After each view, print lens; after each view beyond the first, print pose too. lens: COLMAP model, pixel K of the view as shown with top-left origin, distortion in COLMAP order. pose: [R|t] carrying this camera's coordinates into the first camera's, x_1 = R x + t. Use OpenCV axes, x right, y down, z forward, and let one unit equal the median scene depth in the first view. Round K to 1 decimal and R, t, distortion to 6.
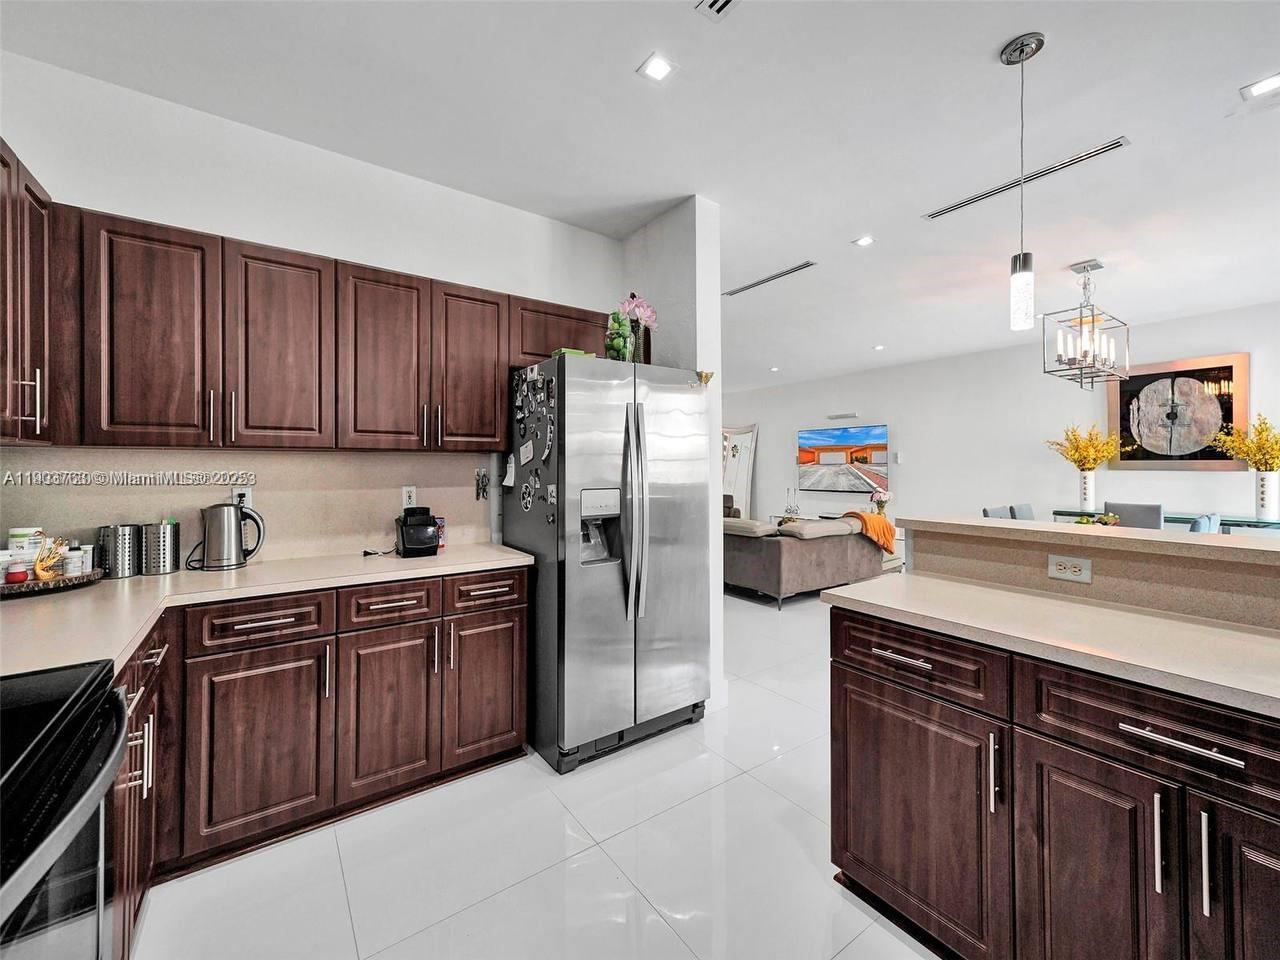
lens RADIAL K [[527.6, 0, 642.7], [0, 527.6, 463.2], [0, 0, 1]] dist [0.013155, 0.000032]
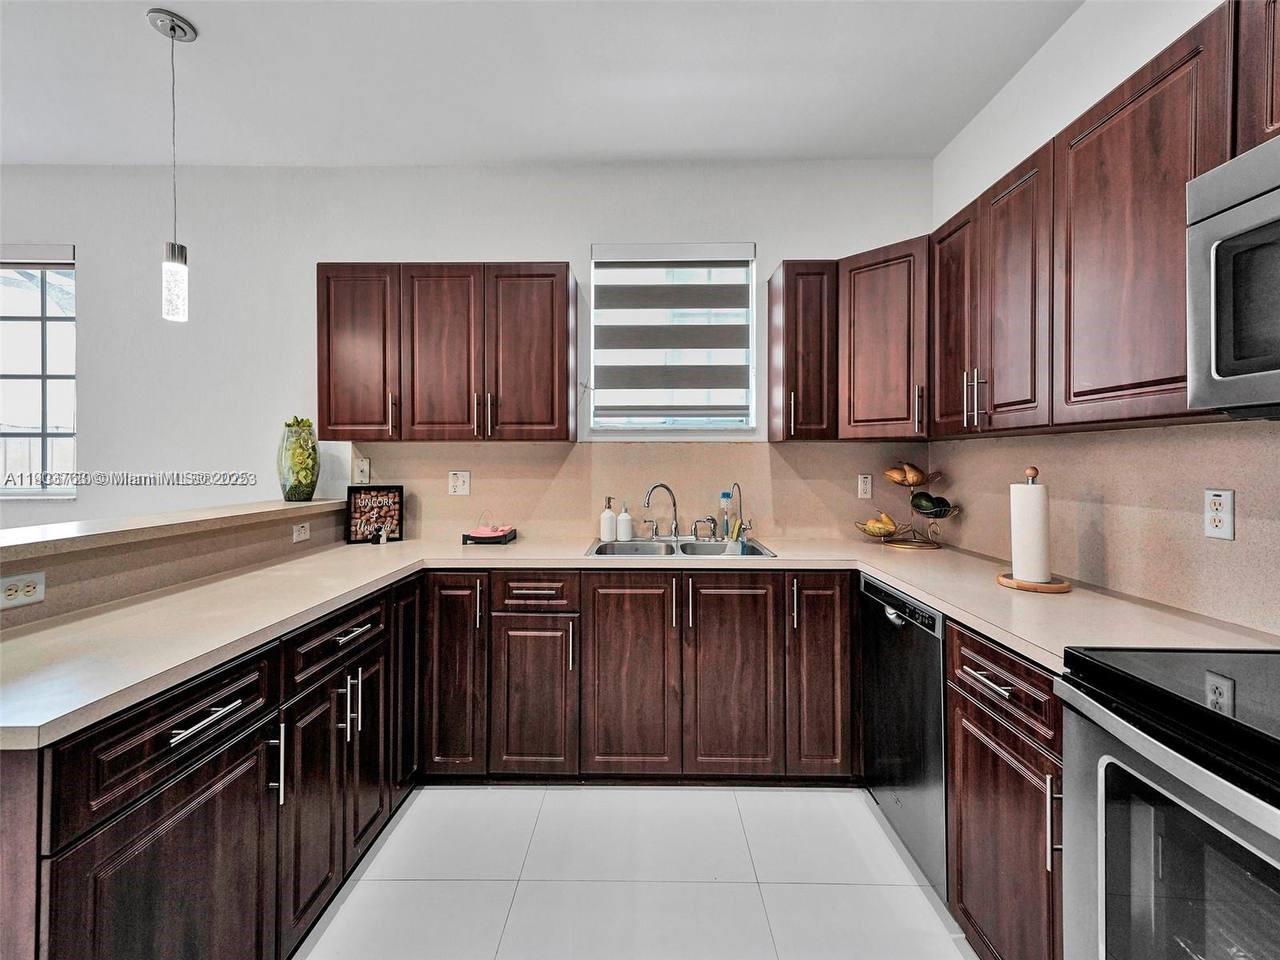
lens RADIAL K [[544.6, 0, 638.7], [0, 544.6, 459.0], [0, 0, 1]] dist [0.017798, 0.000080]
pose [[-0.802986, 0.003498, 0.595988, -0.161070], [0.000273, 0.999985, -0.005501, 0.006242], [-0.595998, -0.004254, -0.802975, 0.469953]]
